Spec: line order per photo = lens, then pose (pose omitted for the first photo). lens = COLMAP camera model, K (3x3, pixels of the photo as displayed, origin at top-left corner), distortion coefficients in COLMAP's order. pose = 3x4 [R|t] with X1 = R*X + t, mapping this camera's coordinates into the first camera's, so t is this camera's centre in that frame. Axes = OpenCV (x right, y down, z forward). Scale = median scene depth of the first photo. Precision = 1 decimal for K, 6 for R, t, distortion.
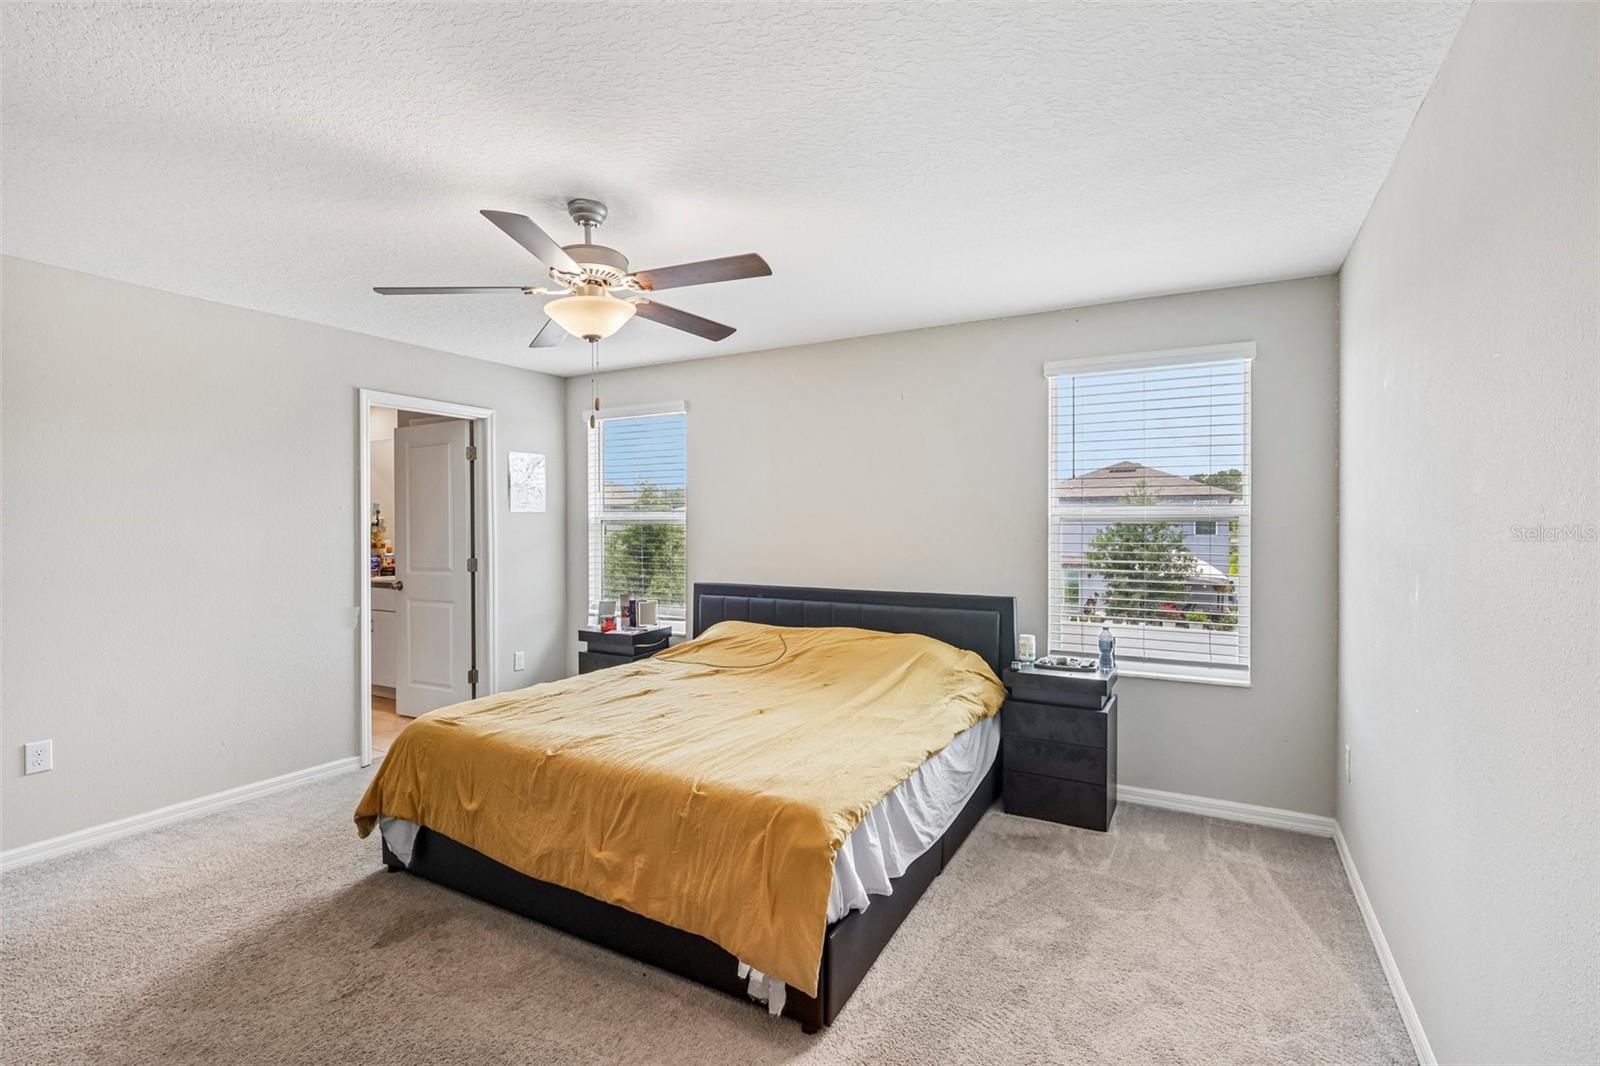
lens RADIAL K [[743.5, 0, 794.1], [0, 743.5, 528.9], [0, 0, 1]] dist [-0.011539, 0.001115]
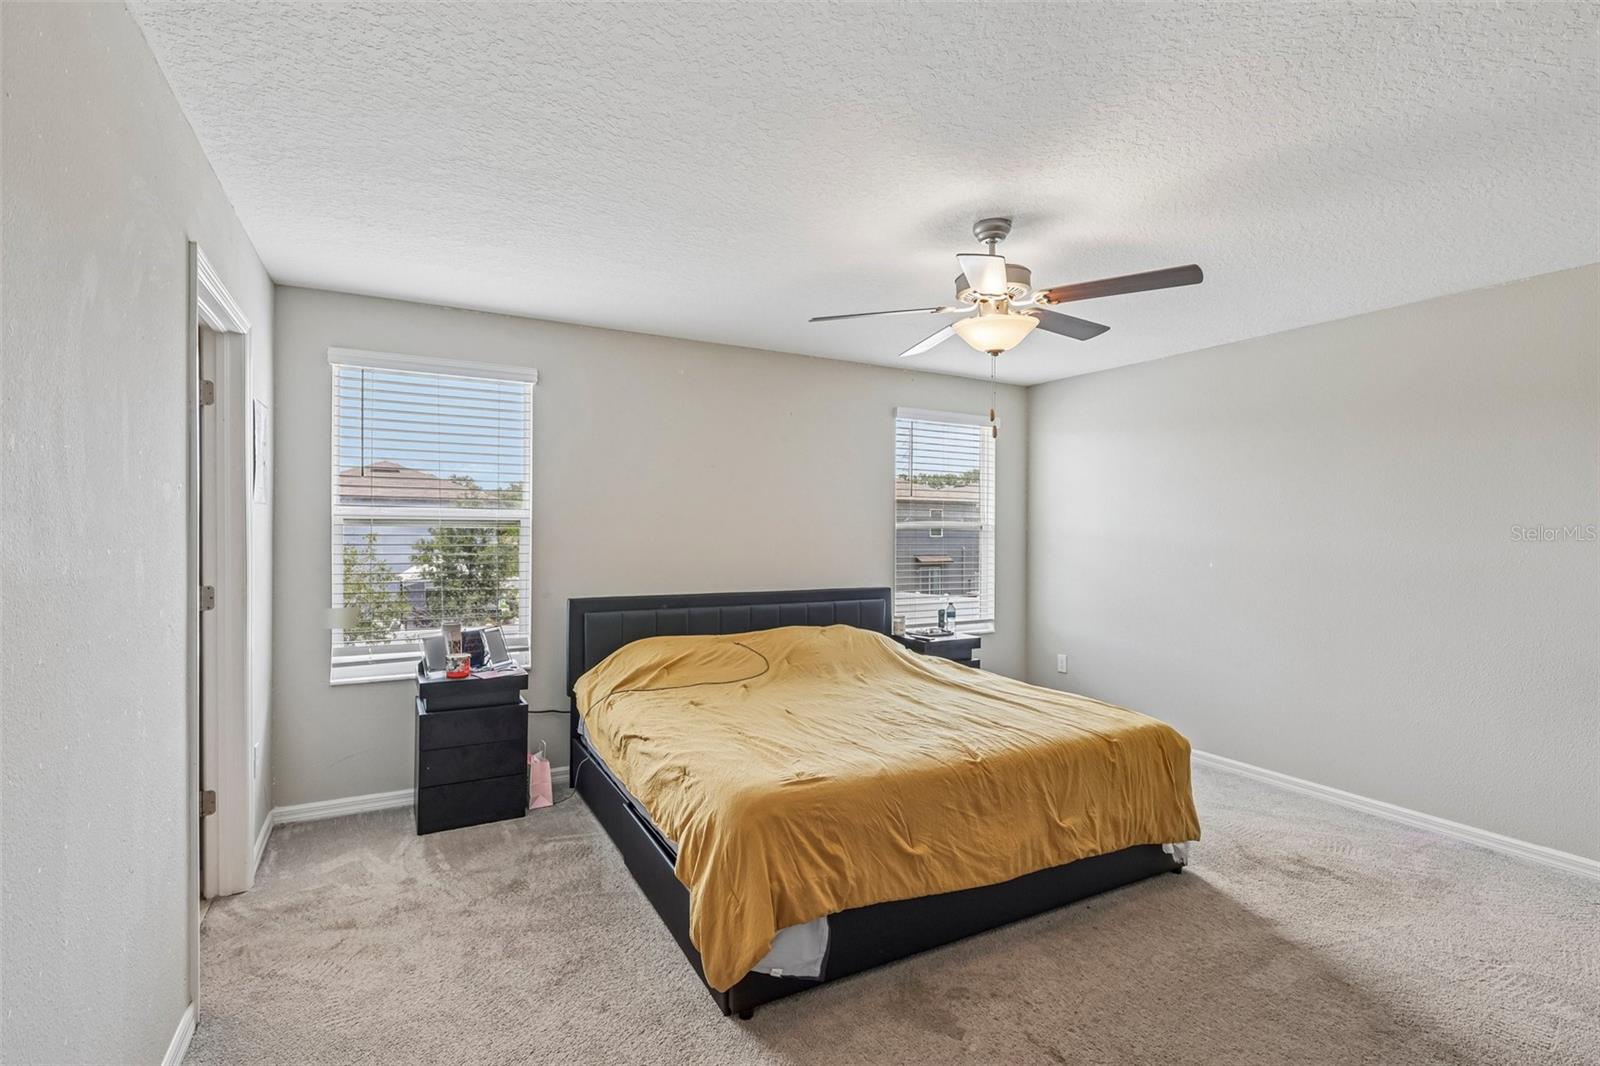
lens RADIAL K [[743.5, 0, 799.6], [0, 743.5, 532.5], [0, 0, 1]] dist [-0.011539, 0.001115]
pose [[0.537447, -0.002212, 0.843295, -0.840439], [-0.000333, 0.999996, 0.002836, -0.004888], [-0.843298, -0.001805, 0.537444, 0.431014]]
